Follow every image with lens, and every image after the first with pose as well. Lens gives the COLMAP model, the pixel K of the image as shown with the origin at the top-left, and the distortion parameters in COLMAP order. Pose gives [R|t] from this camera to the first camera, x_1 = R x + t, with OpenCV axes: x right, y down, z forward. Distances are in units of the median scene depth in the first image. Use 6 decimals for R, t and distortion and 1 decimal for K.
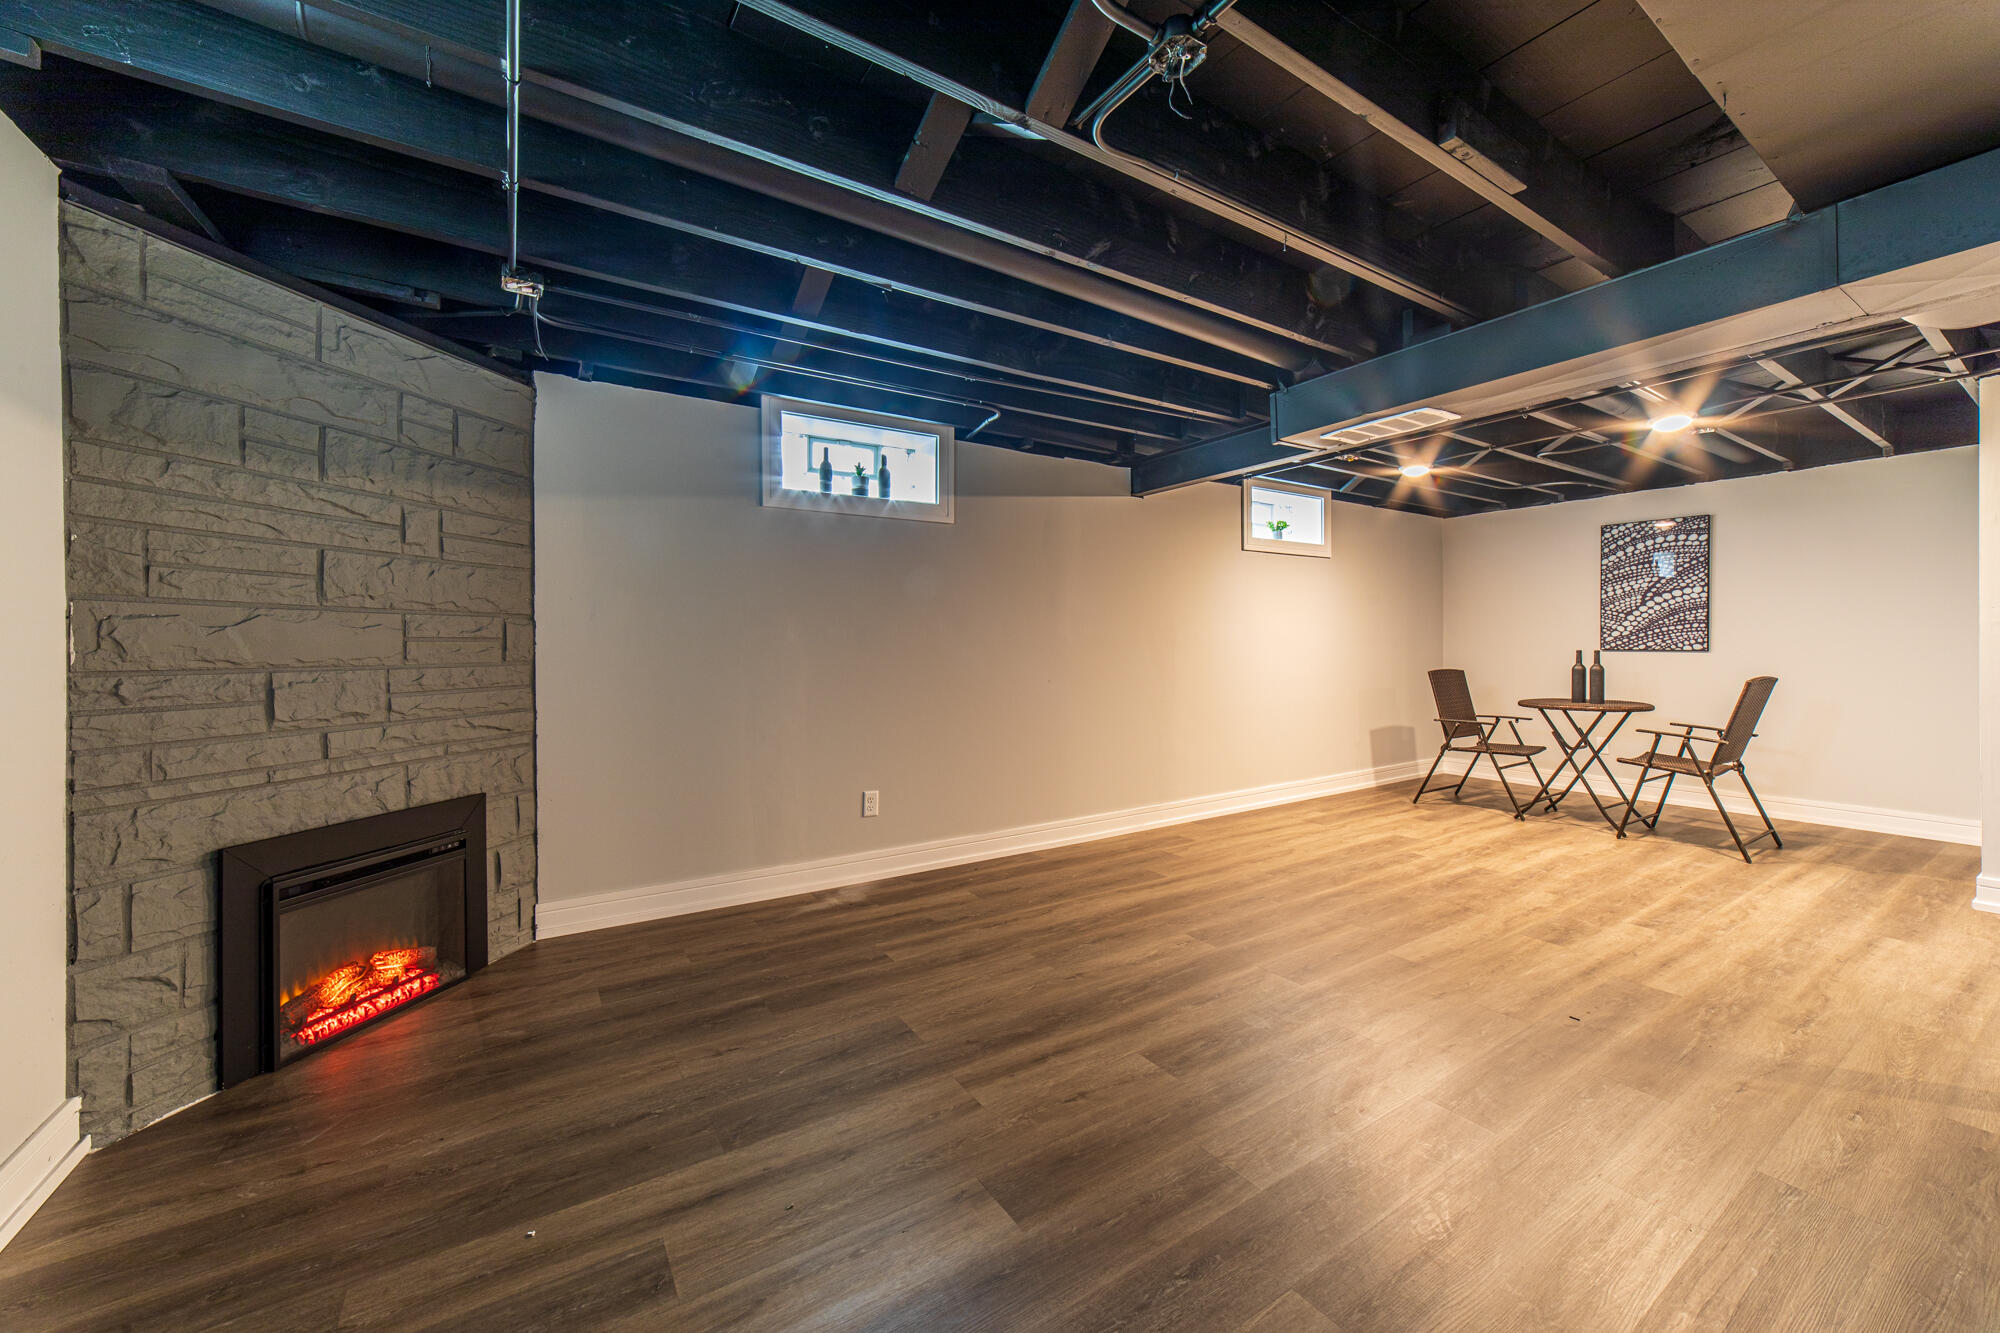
lens RADIAL K [[764.9, 0, 1000.2], [0, 764.9, 654.0], [0, 0, 1]] dist [0.000098, 0.000110]
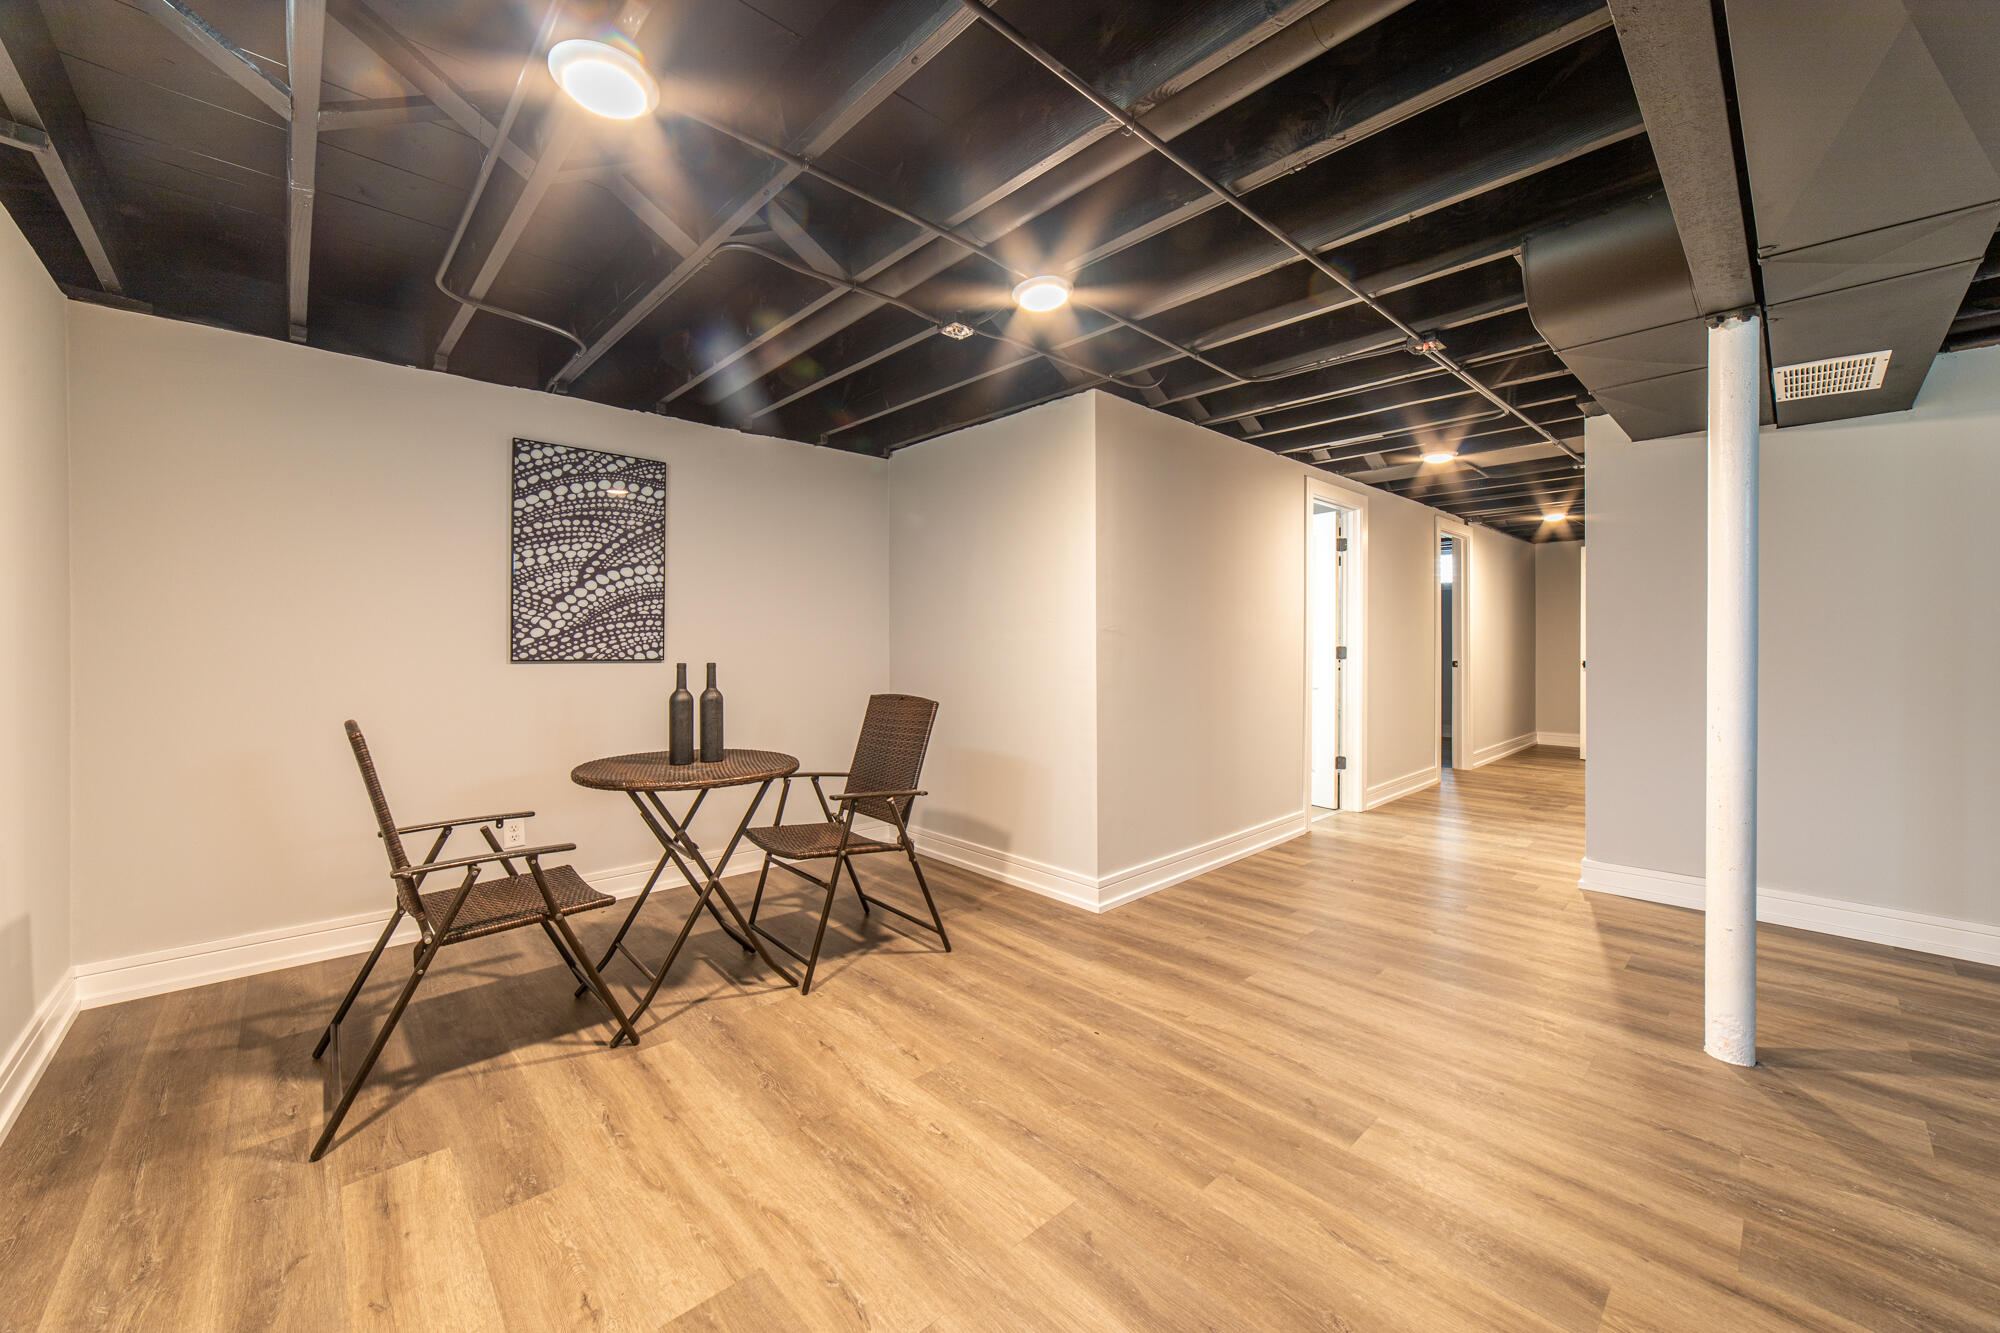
lens RADIAL K [[764.9, 0, 999.2], [0, 764.9, 657.6], [0, 0, 1]] dist [0.000098, 0.000110]
pose [[-0.177191, -0.012542, 0.984096, 0.184936], [0.013882, 0.999787, 0.015242, -0.012340], [-0.984078, 0.016362, -0.176980, 0.793478]]
